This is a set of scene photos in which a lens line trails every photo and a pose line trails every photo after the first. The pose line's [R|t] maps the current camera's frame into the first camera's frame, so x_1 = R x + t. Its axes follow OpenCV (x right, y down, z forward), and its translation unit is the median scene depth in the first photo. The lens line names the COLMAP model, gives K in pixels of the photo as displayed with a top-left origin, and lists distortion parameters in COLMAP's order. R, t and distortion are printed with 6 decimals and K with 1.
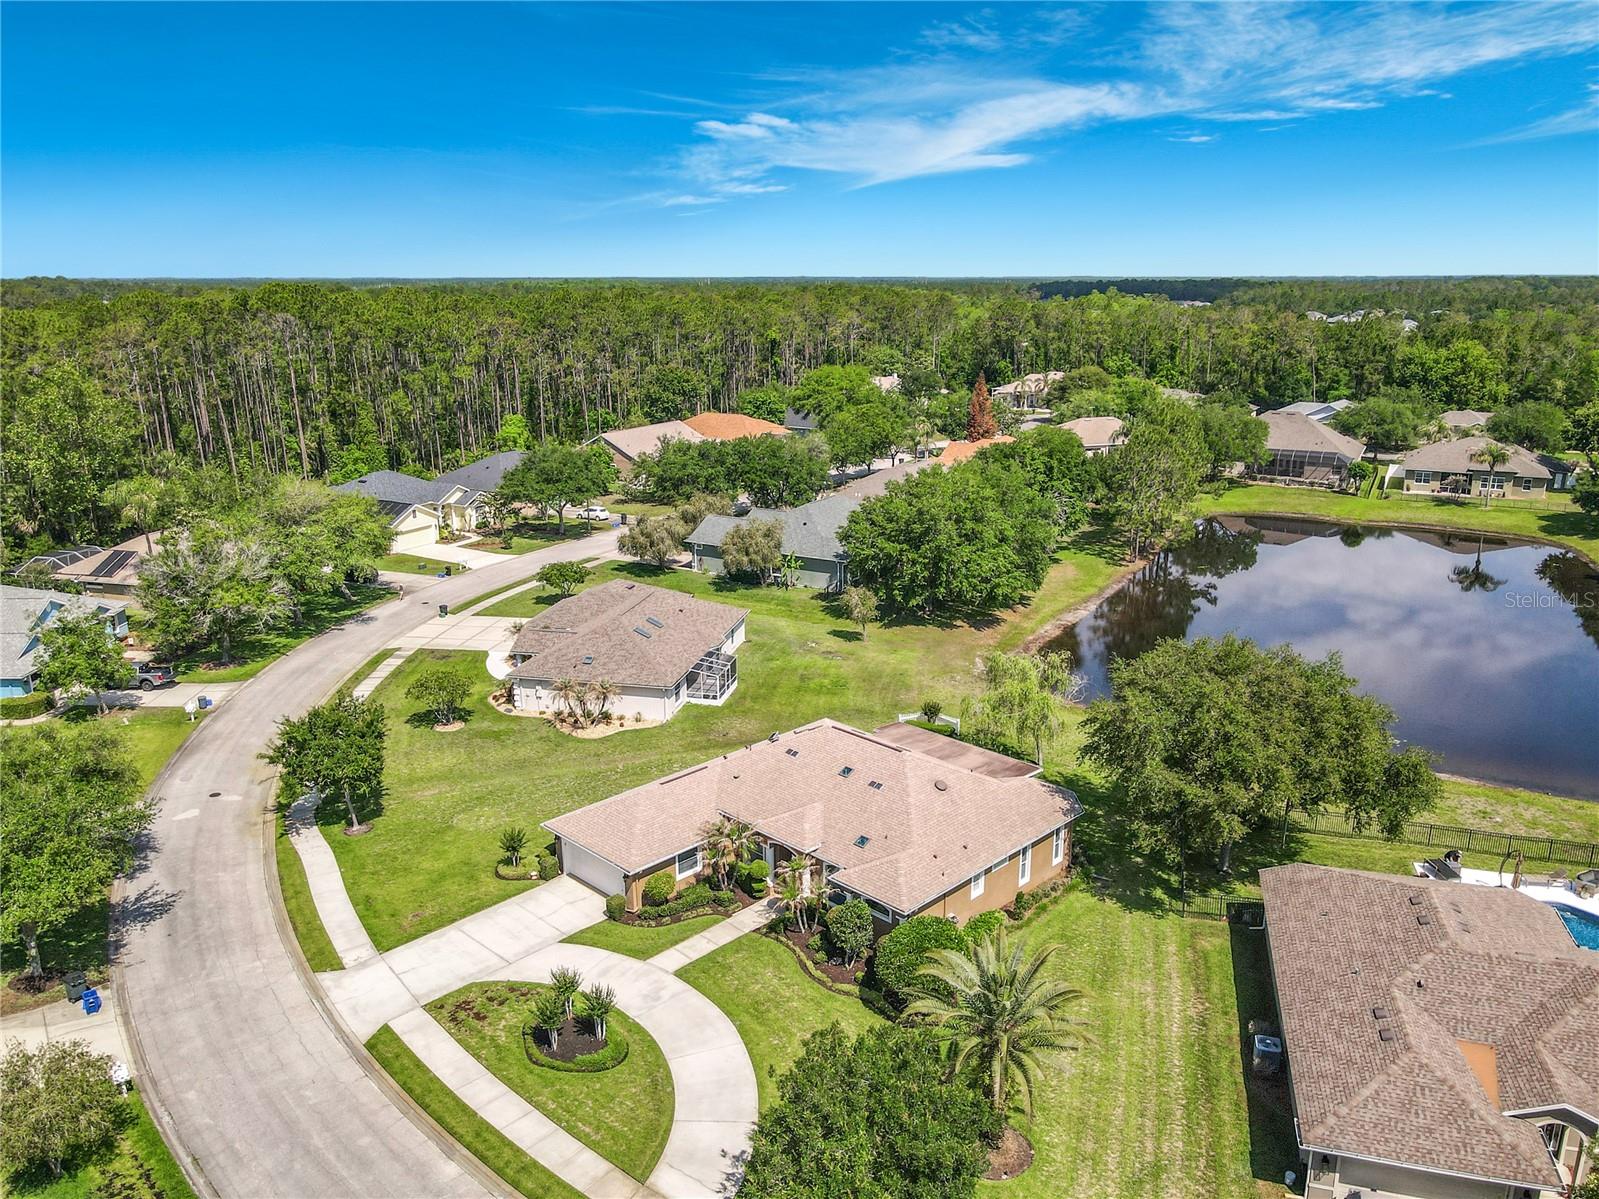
lens RADIAL K [[1186.3, 0, 823.8], [0, 1186.3, 610.4], [0, 0, 1]] dist [-0.003616, 0.000243]
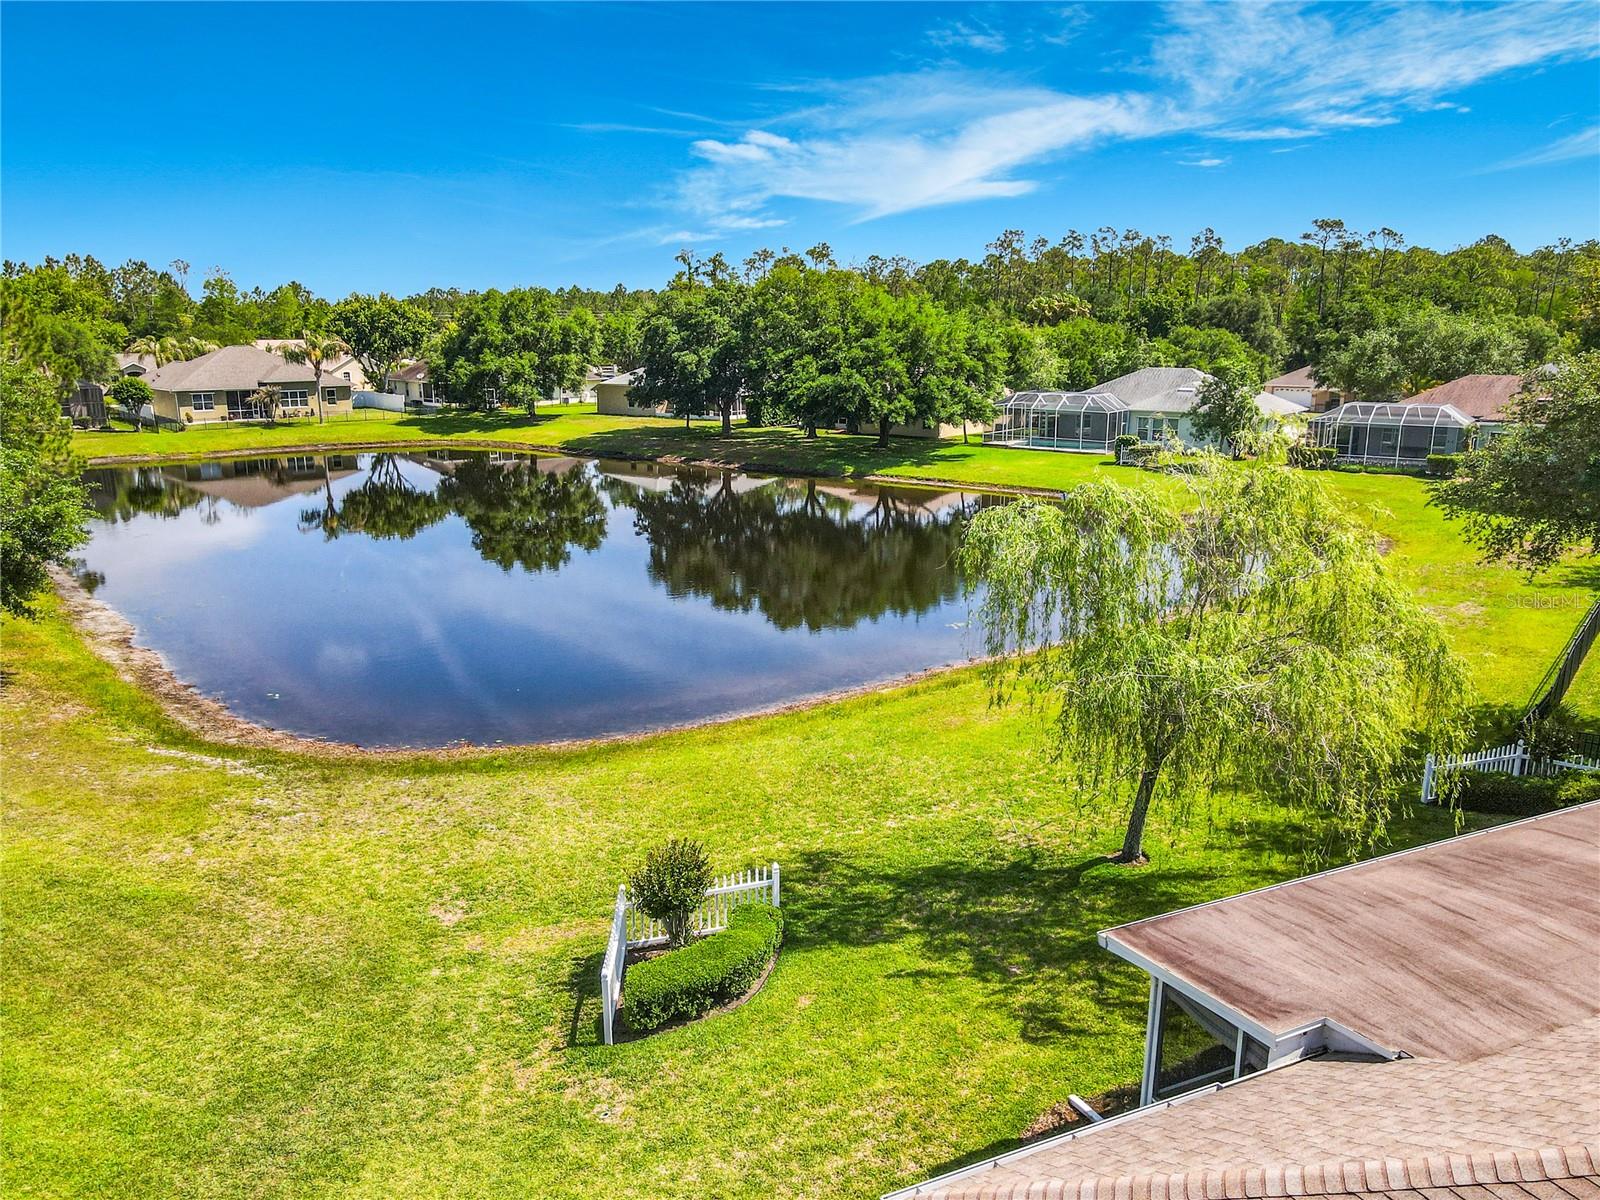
lens RADIAL K [[1212.4, 0, 820.3], [0, 1212.4, 616.0], [0, 0, 1]] dist [-0.010378, -0.001665]
pose [[0.343342, -0.218604, 0.913416, -0.131064], [0.255089, 0.957683, 0.133314, 0.018563], [-0.903906, 0.187230, 0.384576, 1.223452]]
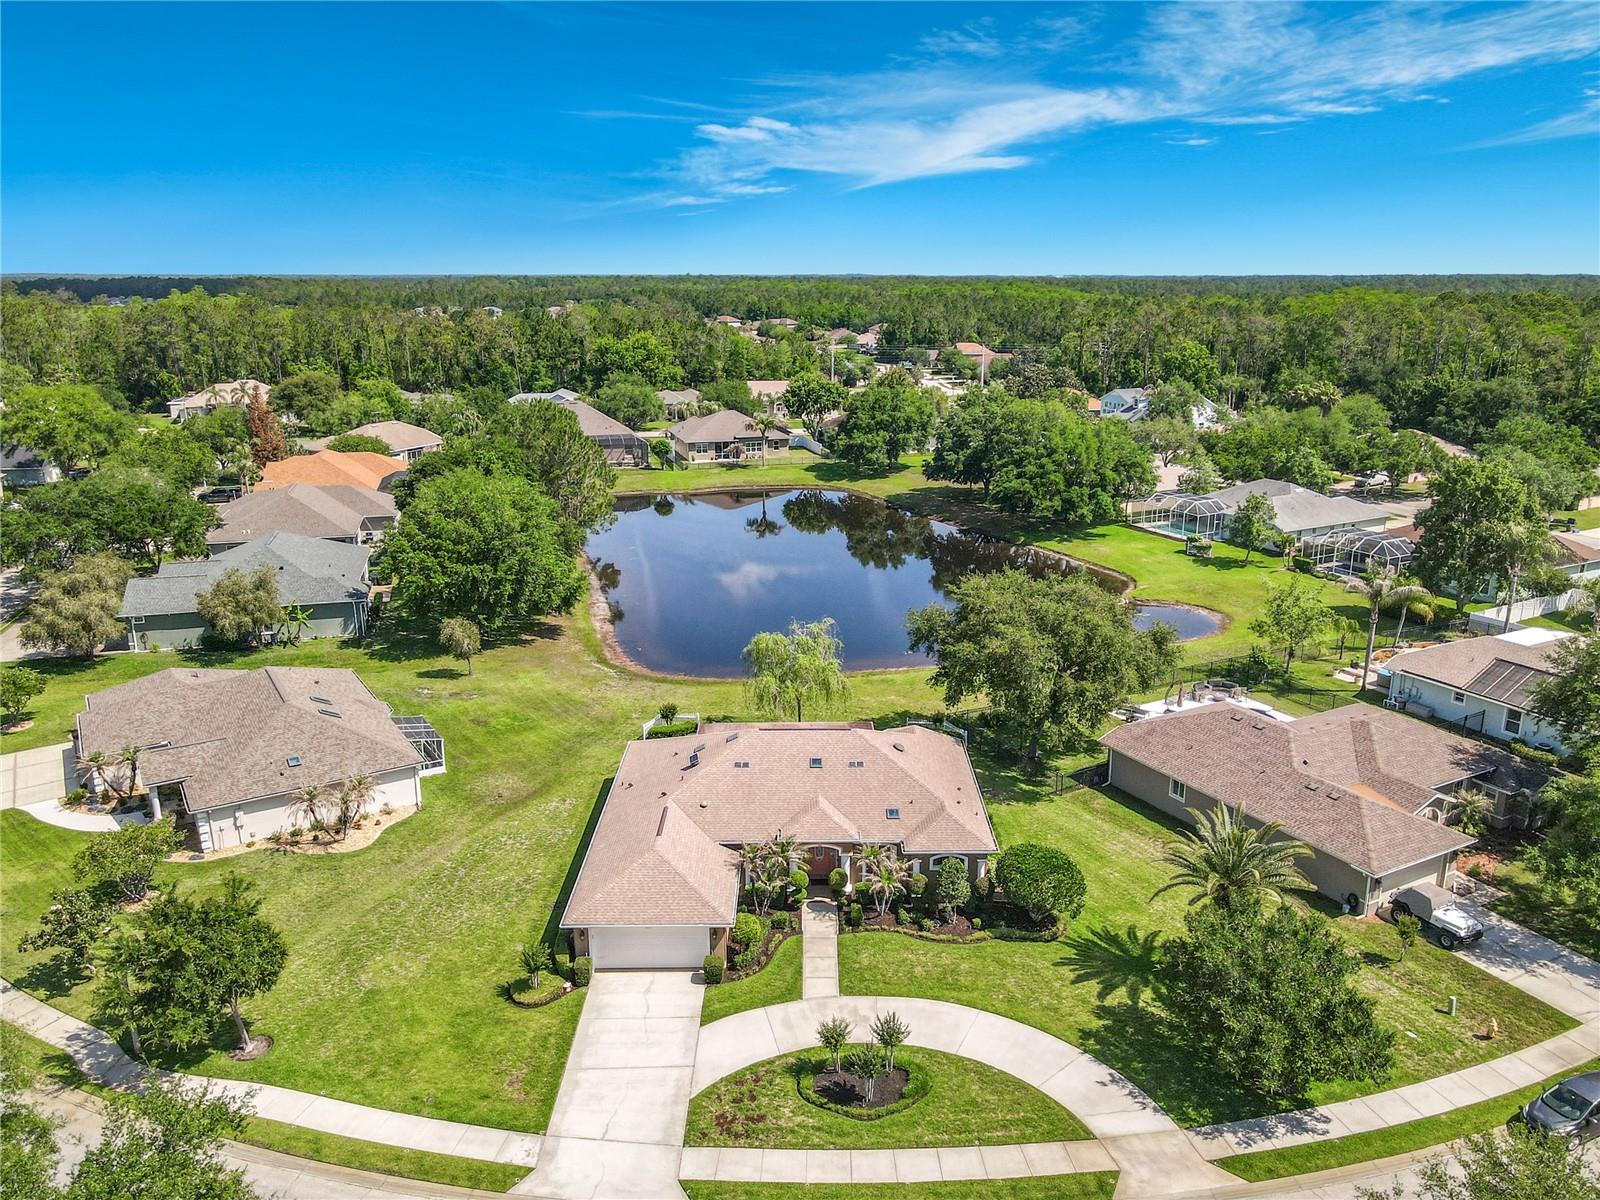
lens RADIAL K [[1182.3, 0, 819.1], [0, 1182.3, 595.7], [0, 0, 1]] dist [-0.009858, 0.038447]
pose [[0.708424, -0.184479, 0.681251, -0.667009], [0.190833, 0.979350, 0.066758, -0.075102], [-0.679498, 0.082713, 0.729000, 0.250763]]
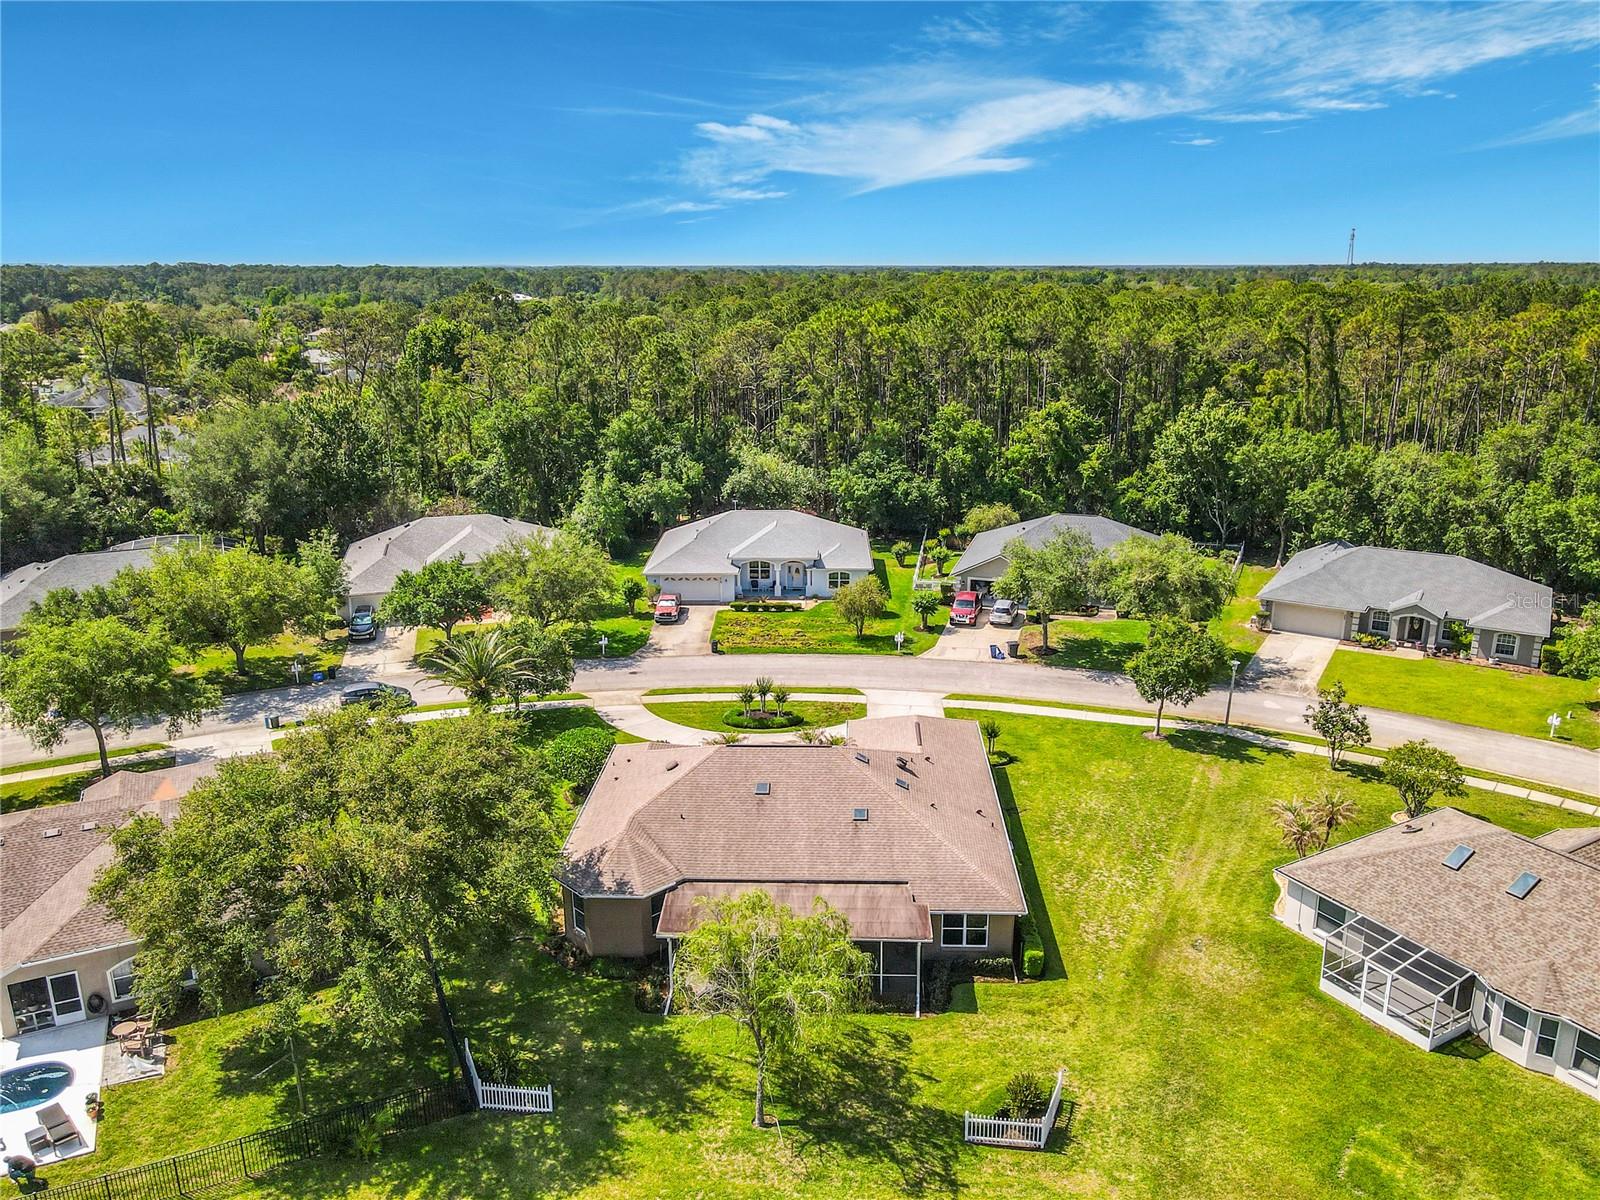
lens RADIAL K [[1200.3, 0, 825.2], [0, 1200.3, 550.3], [0, 0, 1]] dist [0.001228, 0.006199]
pose [[-0.730149, 0.159283, -0.664463, 0.628771], [-0.186653, 0.888968, 0.418206, -0.436052], [0.657300, 0.429376, -0.619349, 1.614844]]
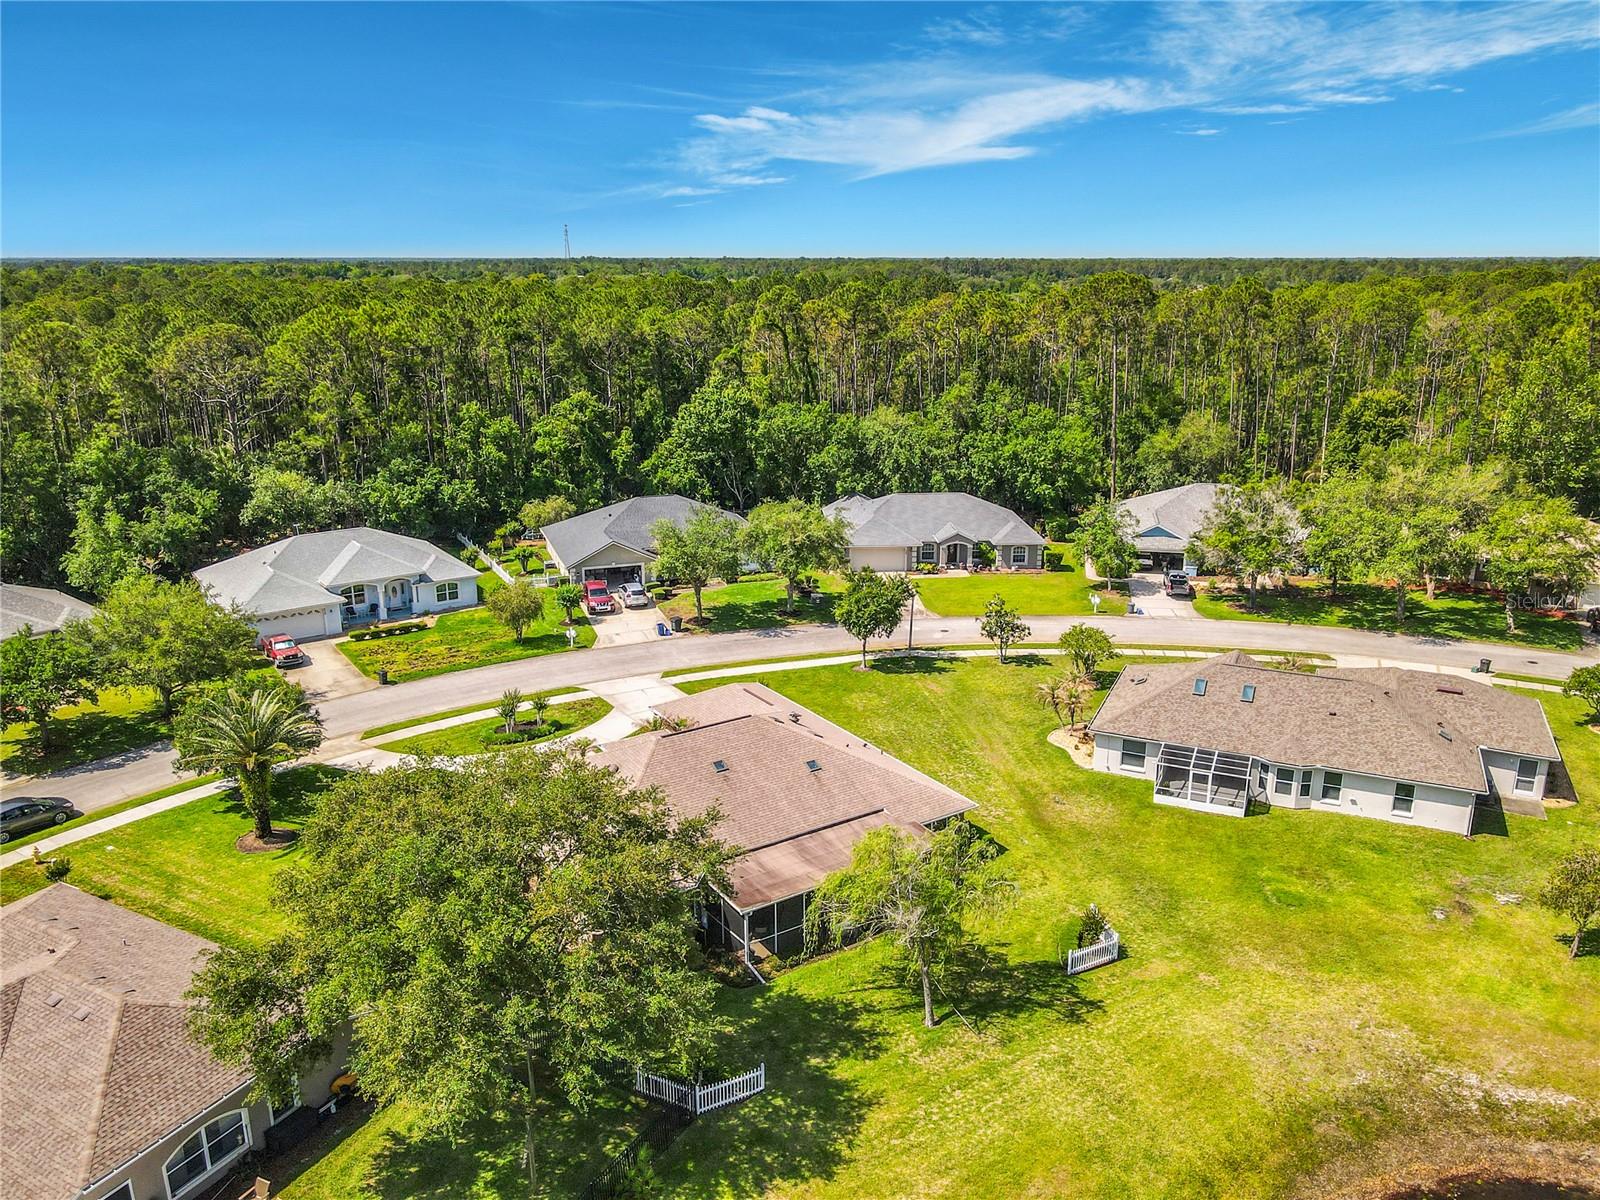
lens RADIAL K [[1187.1, 0, 824.3], [0, 1187.1, 610.9], [0, 0, 1]] dist [-0.003616, 0.000243]
pose [[-0.196824, 0.279211, -0.939841, 0.918982], [-0.268754, 0.906510, 0.325592, -0.319019], [0.942885, 0.316671, -0.103384, 1.223760]]
